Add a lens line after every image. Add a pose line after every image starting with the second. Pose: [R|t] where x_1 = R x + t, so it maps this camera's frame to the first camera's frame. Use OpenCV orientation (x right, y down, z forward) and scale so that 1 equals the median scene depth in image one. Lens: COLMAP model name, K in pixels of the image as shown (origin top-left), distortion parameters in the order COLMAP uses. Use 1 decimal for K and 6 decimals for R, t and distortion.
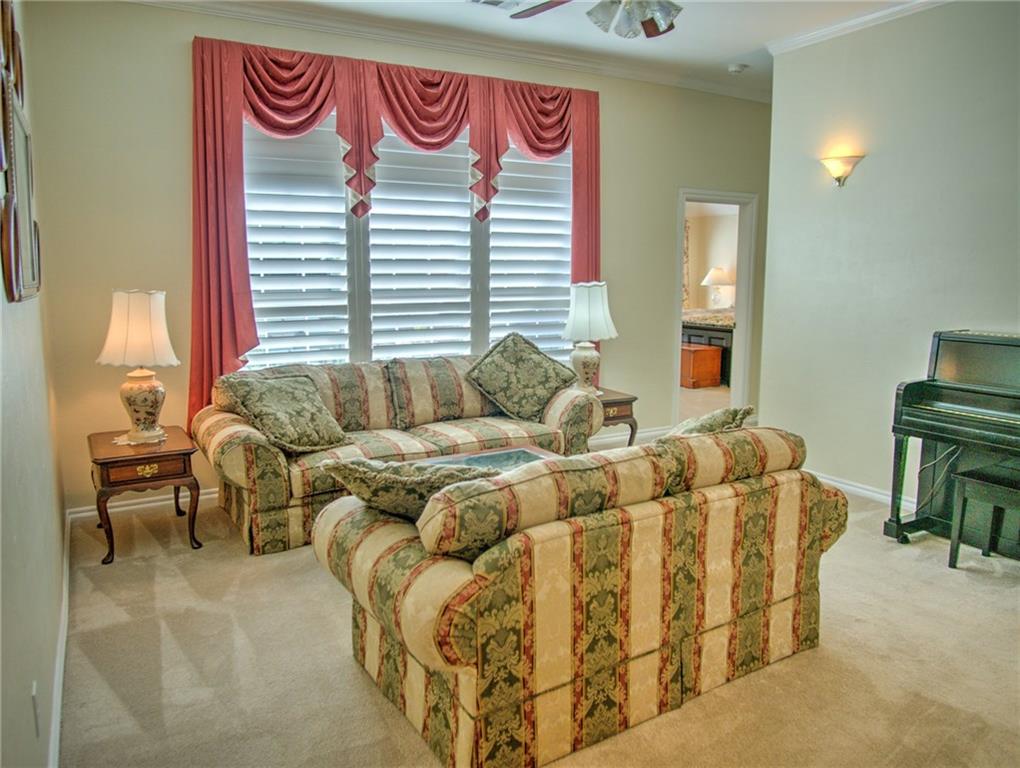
lens RADIAL K [[748.4, 0, 515.8], [0, 748.4, 379.9], [0, 0, 1]] dist [-0.025143, -0.000535]
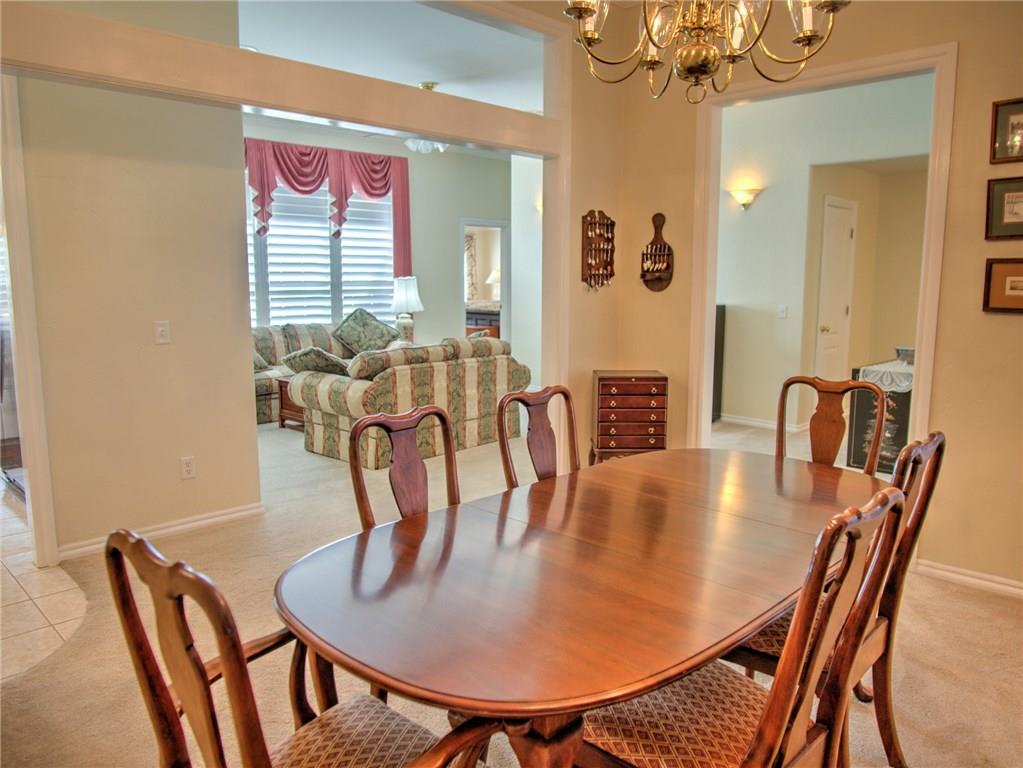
lens RADIAL K [[755.7, 0, 511.5], [0, 755.7, 384.0], [0, 0, 1]] dist [-0.040530, -0.000711]
pose [[0.968050, -0.034083, 0.248432, -0.101773], [0.034674, 0.999397, 0.001996, 0.114568], [-0.248350, 0.006682, 0.968647, -0.691104]]
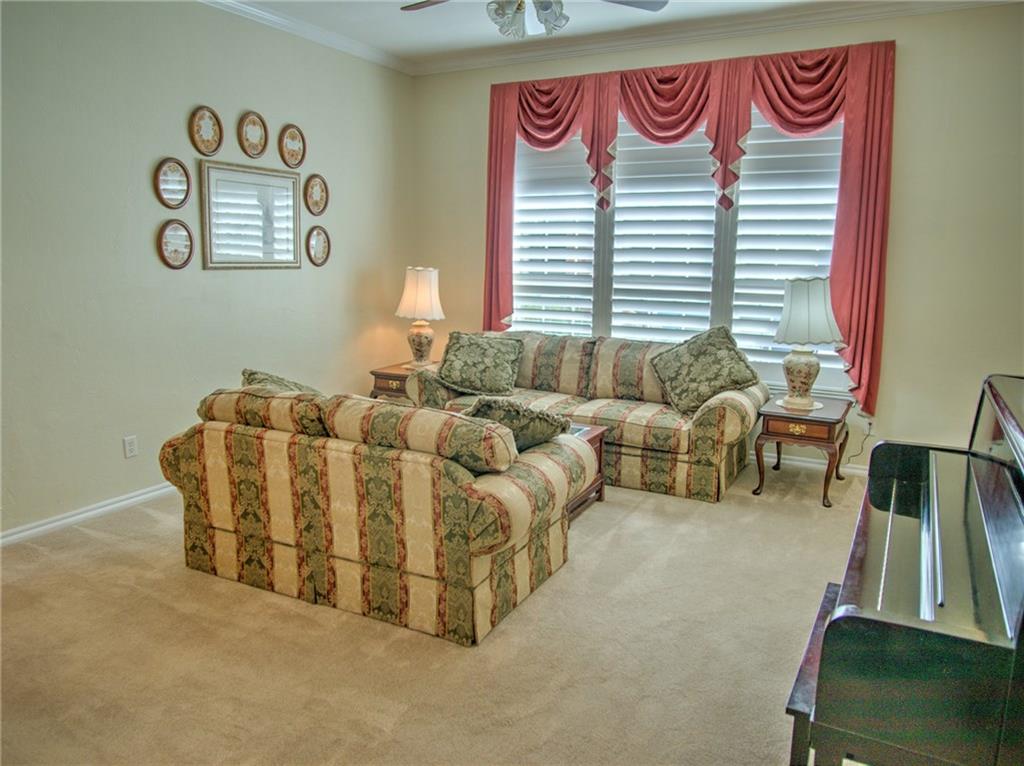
lens RADIAL K [[731.8, 0, 512.0], [0, 731.8, 383.0], [0, 0, 1]] dist [-0.039109, 0.002407]
pose [[0.514447, 0.156466, -0.843127, 0.696157], [-0.135772, 0.985673, 0.100077, -0.050993], [0.846706, 0.062988, 0.528320, 0.306443]]
